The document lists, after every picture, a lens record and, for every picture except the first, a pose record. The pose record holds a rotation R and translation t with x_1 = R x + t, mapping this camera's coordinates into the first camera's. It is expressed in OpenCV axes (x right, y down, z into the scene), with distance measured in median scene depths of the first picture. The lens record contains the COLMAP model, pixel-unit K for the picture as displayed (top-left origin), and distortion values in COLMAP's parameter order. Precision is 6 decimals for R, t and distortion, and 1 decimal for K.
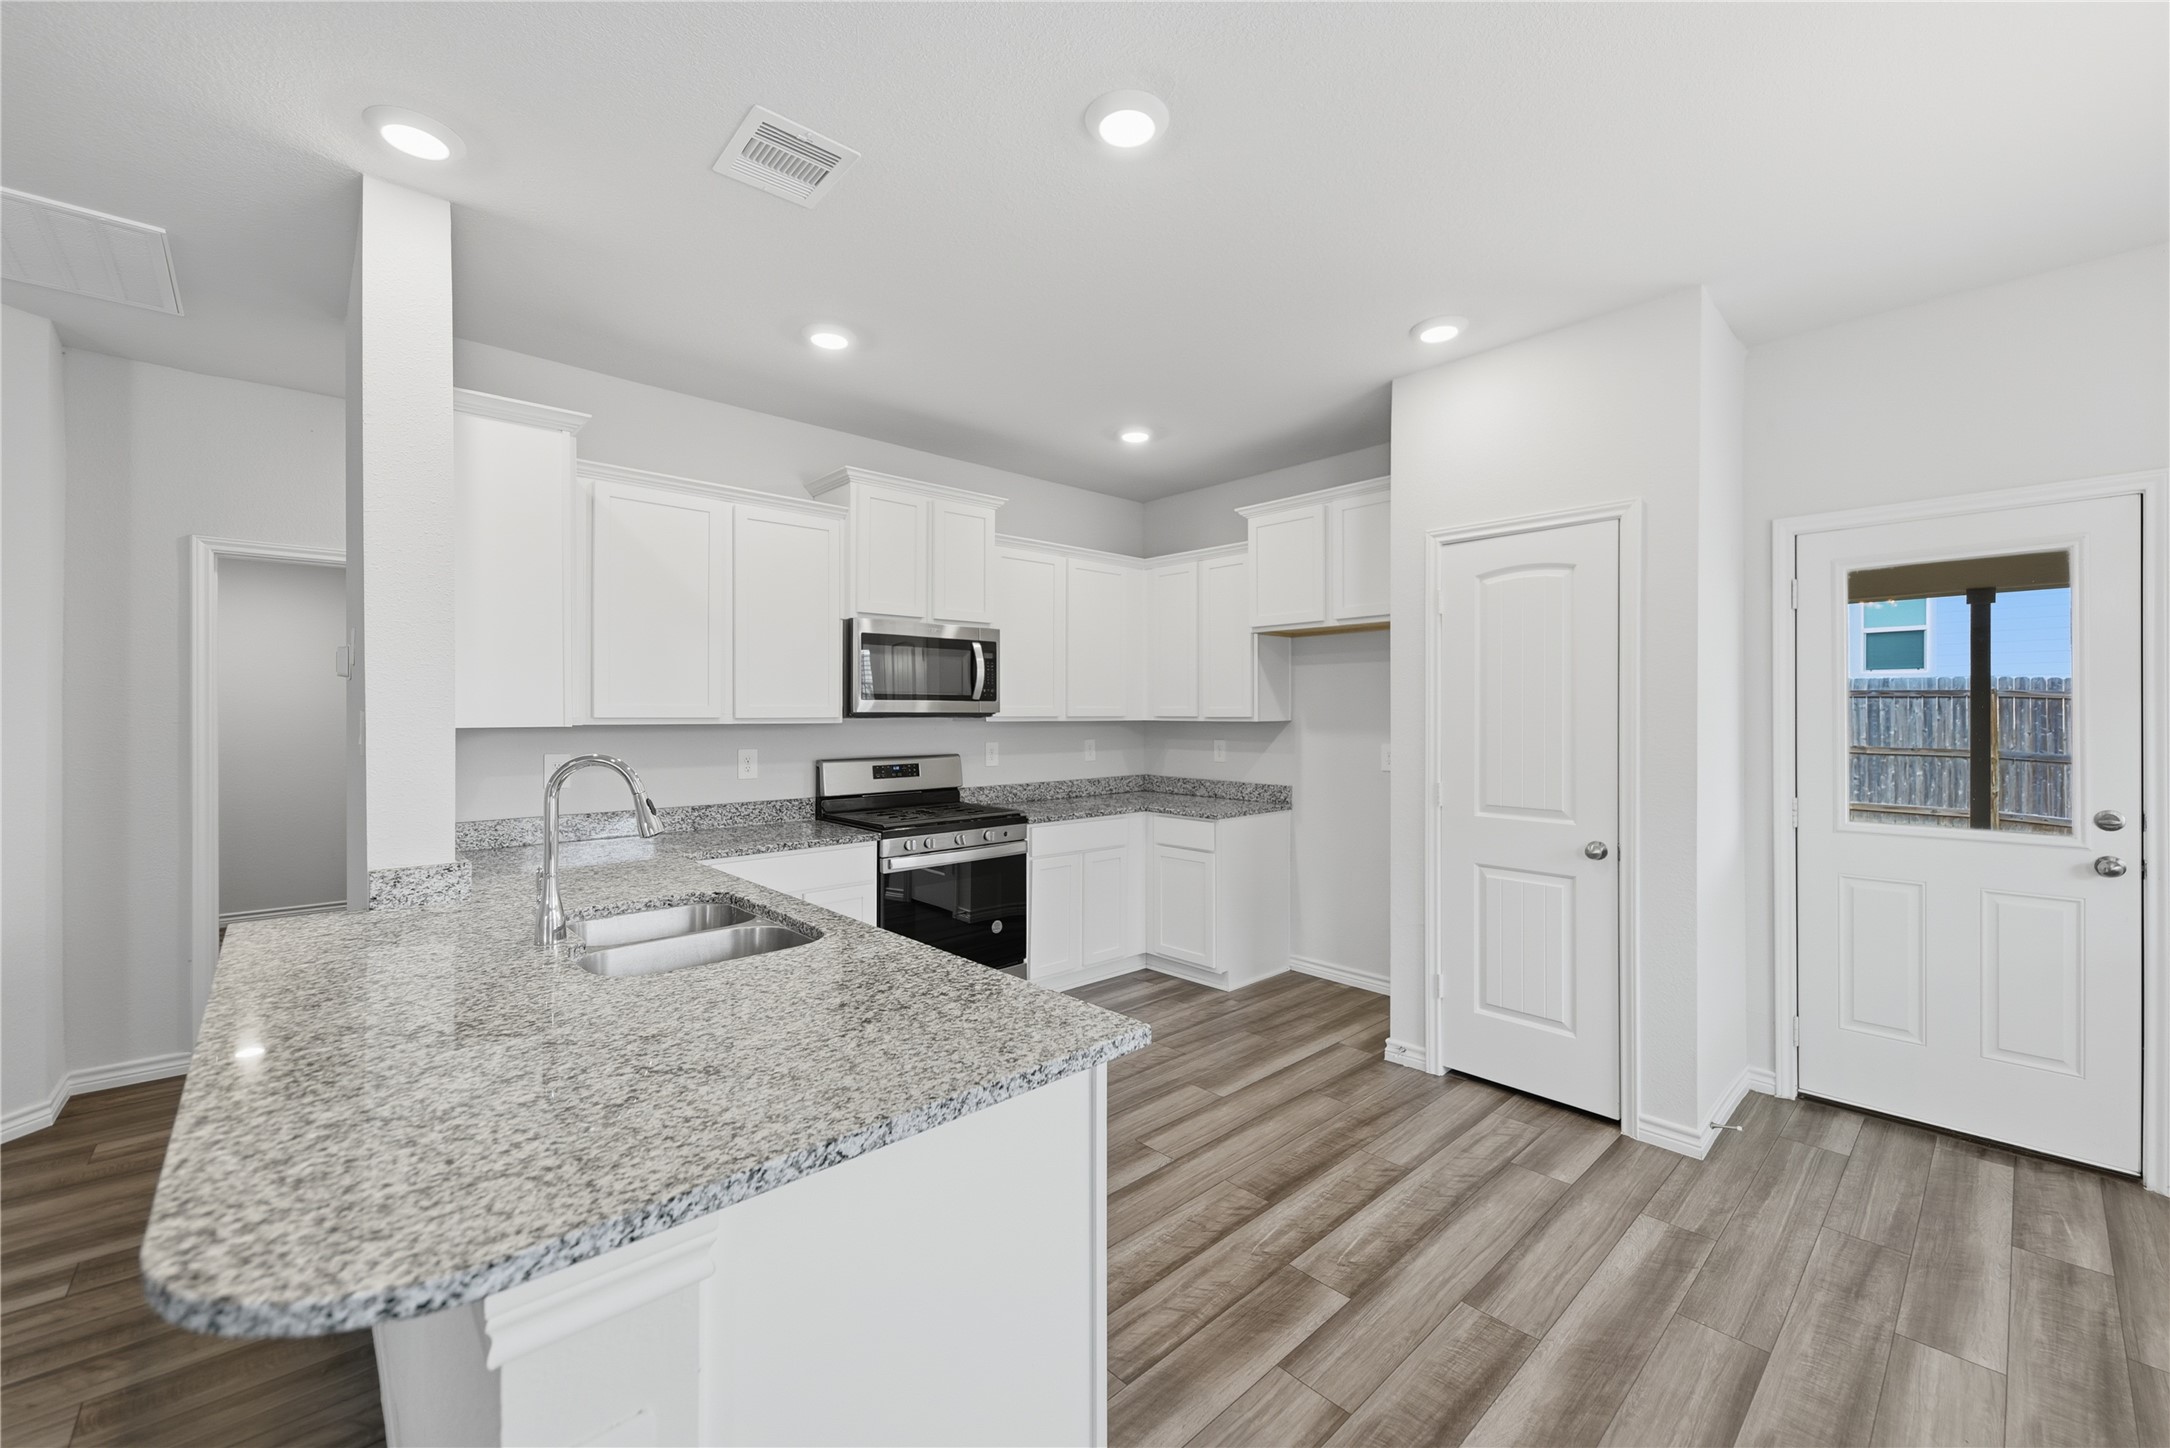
lens RADIAL K [[856.6, 0, 1105.4], [0, 856.6, 714.0], [0, 0, 1]] dist [0.002976, 0.000069]
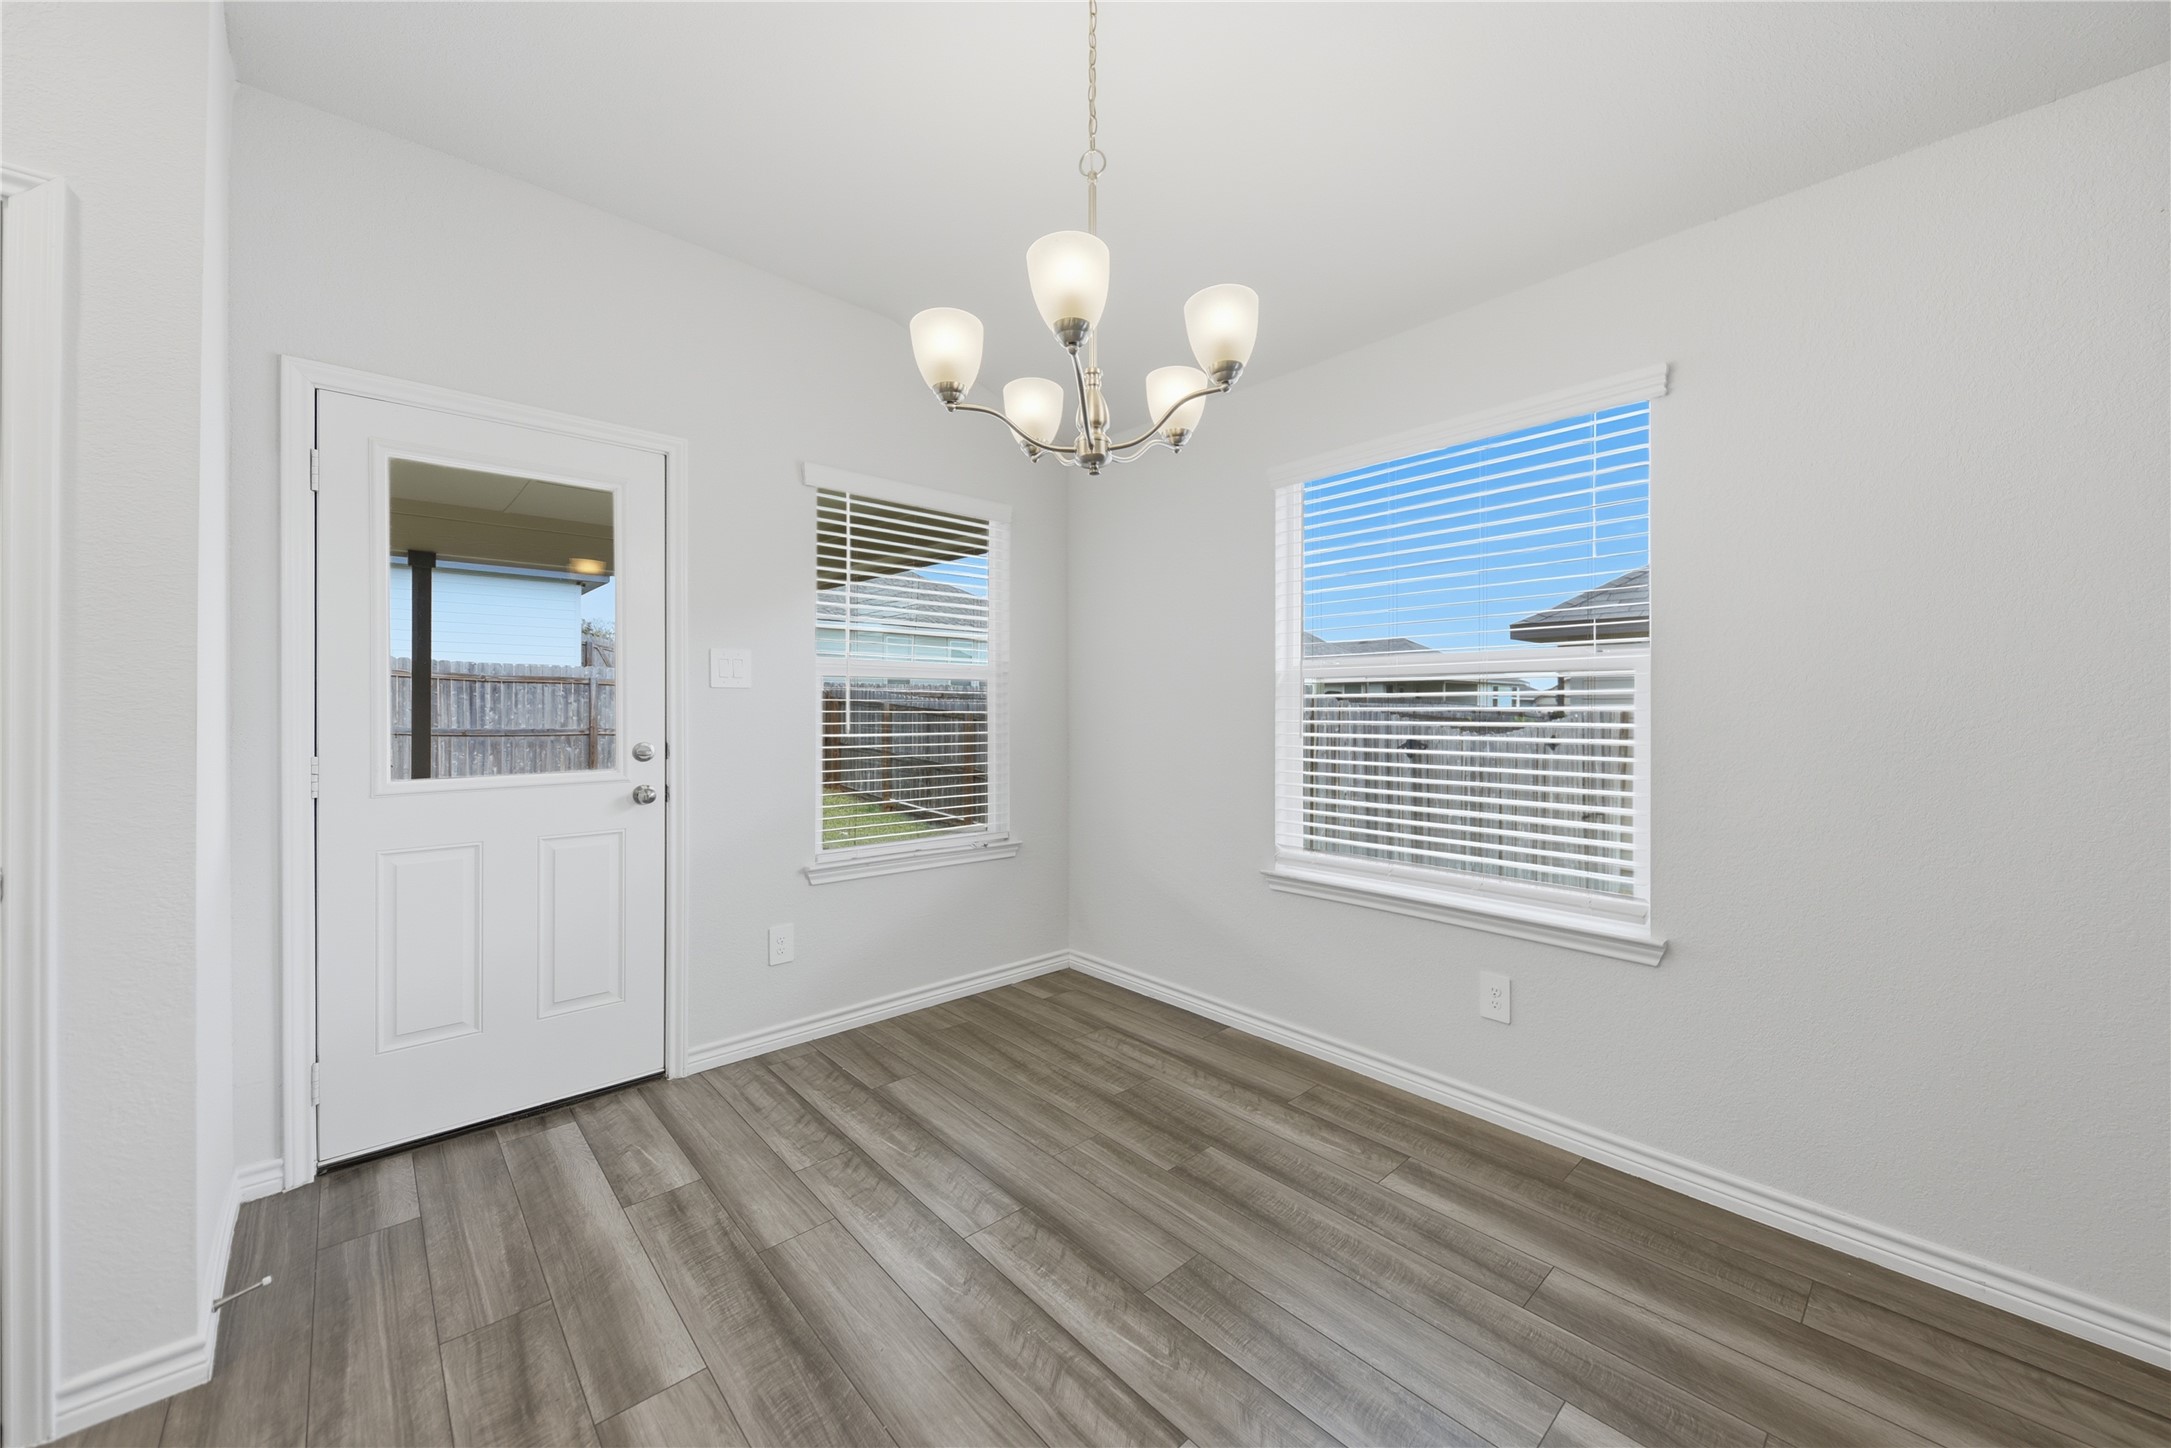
lens RADIAL K [[801.1, 0, 1146.4], [0, 801.1, 705.3], [0, 0, 1]] dist [0.000374, -0.003762]
pose [[-0.025173, 0.001307, 0.999682, 0.123221], [-0.004644, 0.999988, -0.001425, 0.051688], [-0.999672, -0.004678, -0.025166, 0.321241]]
